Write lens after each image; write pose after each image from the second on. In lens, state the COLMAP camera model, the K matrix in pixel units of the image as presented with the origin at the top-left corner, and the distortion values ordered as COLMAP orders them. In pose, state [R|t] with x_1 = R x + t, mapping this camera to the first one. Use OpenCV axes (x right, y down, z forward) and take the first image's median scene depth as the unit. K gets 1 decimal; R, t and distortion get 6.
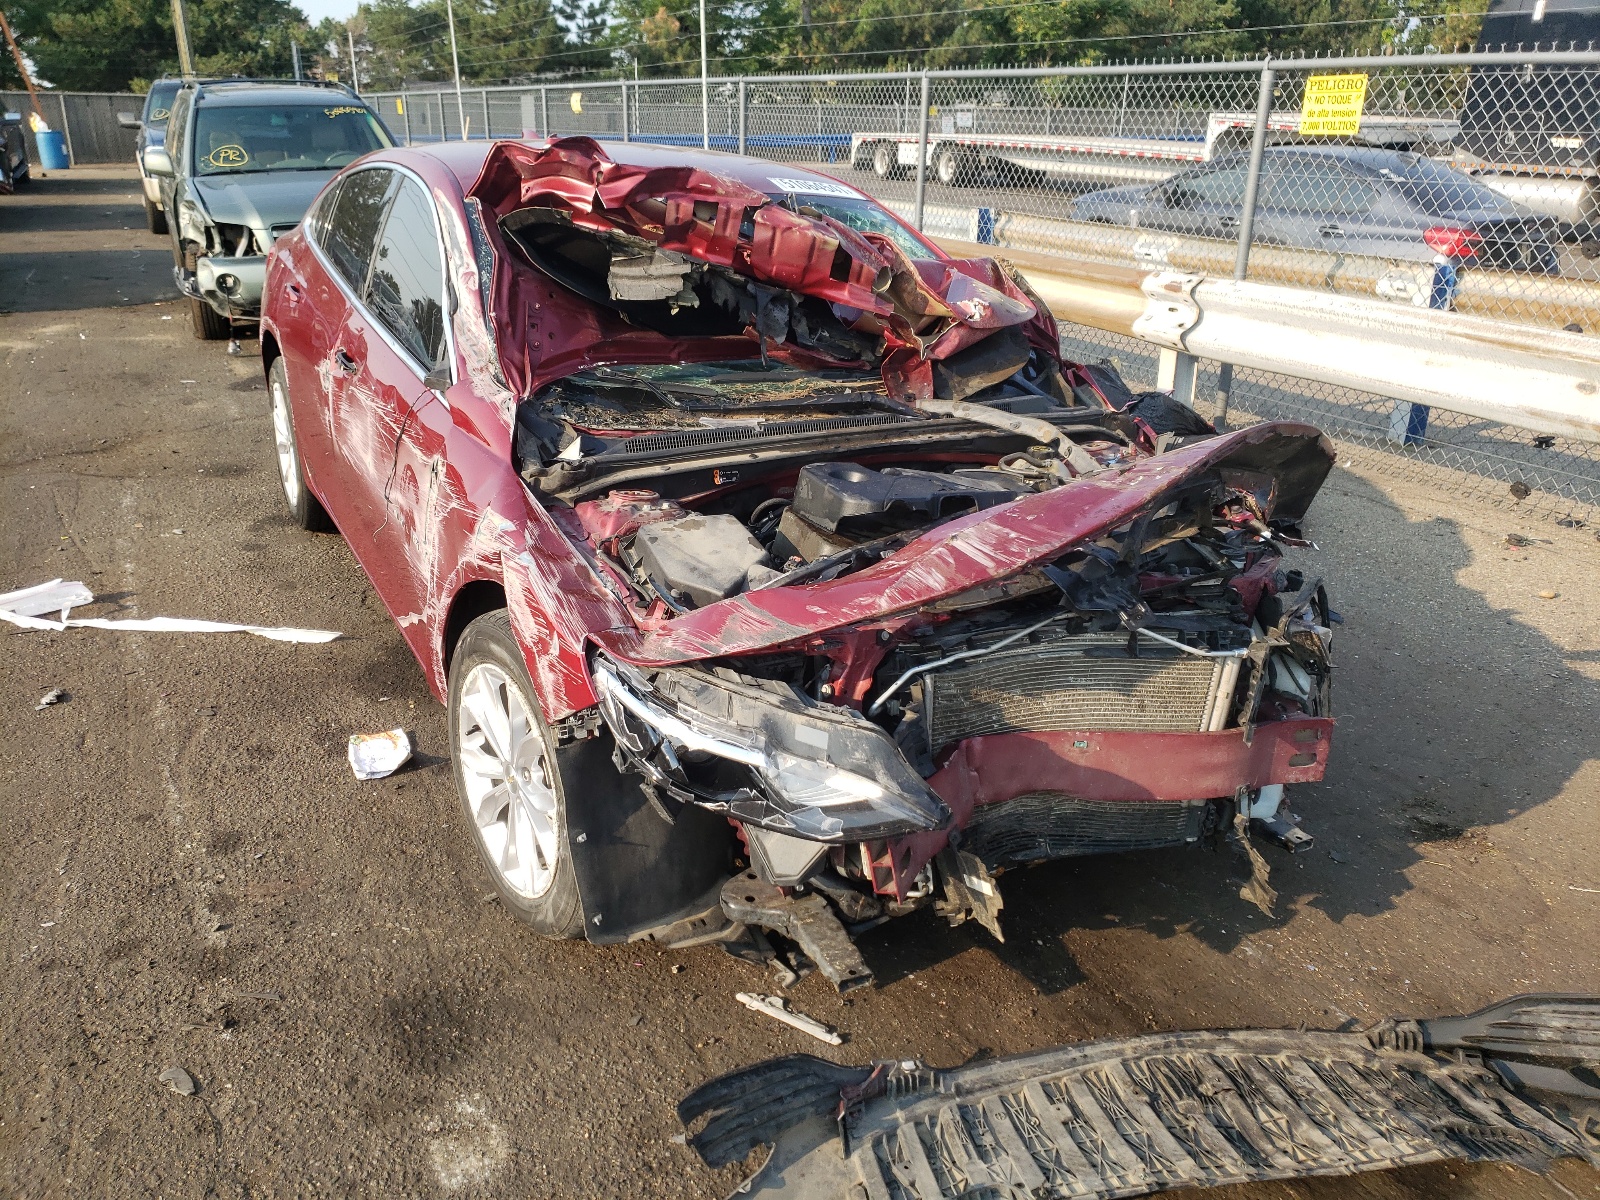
lens RADIAL K [[1223.9, 0, 799.4], [0, 1223.9, 565.9], [0, 0, 1]] dist [0.022924, 0.004998]
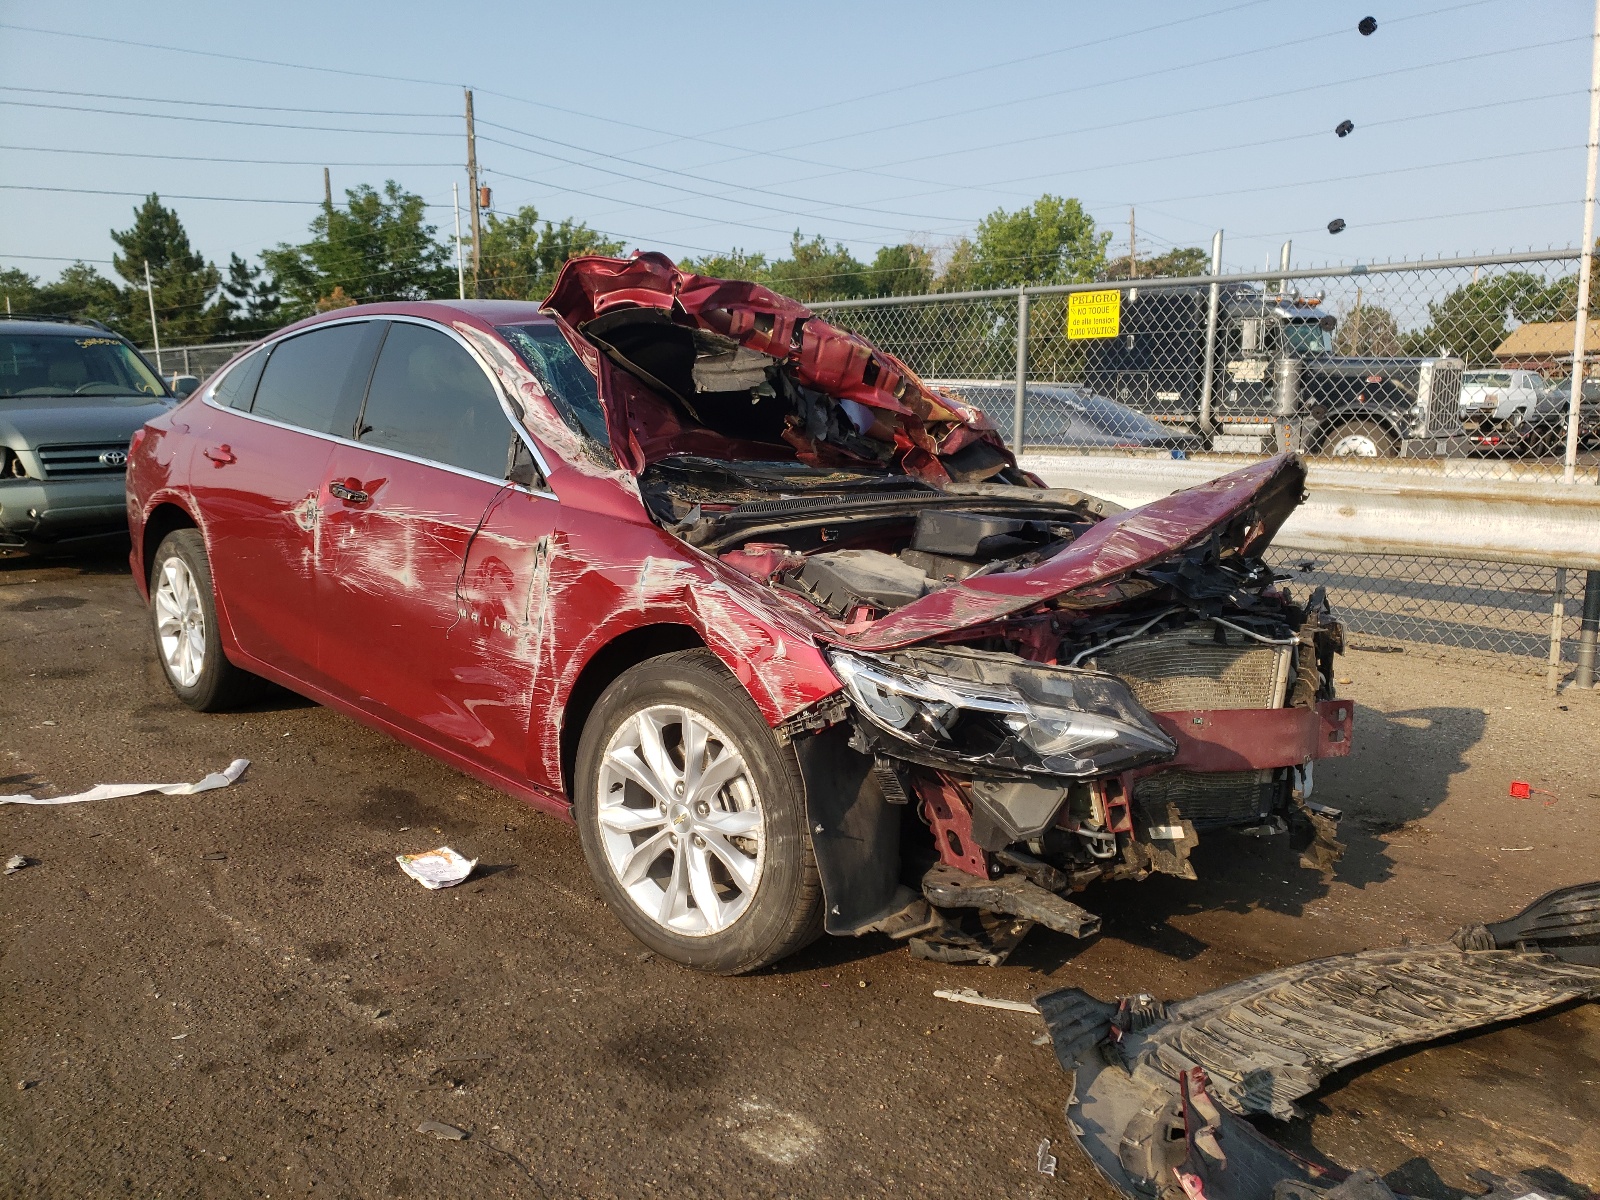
lens RADIAL K [[1205.3, 0, 800.0], [0, 1205.3, 600.0], [0, 0, 1]] dist [0.030349, -0.002728]
pose [[0.962617, -0.049651, 0.266278, -0.364499], [0.098111, 0.980215, -0.171907, 0.162015], [-0.252475, 0.191605, 0.948443, -0.015104]]
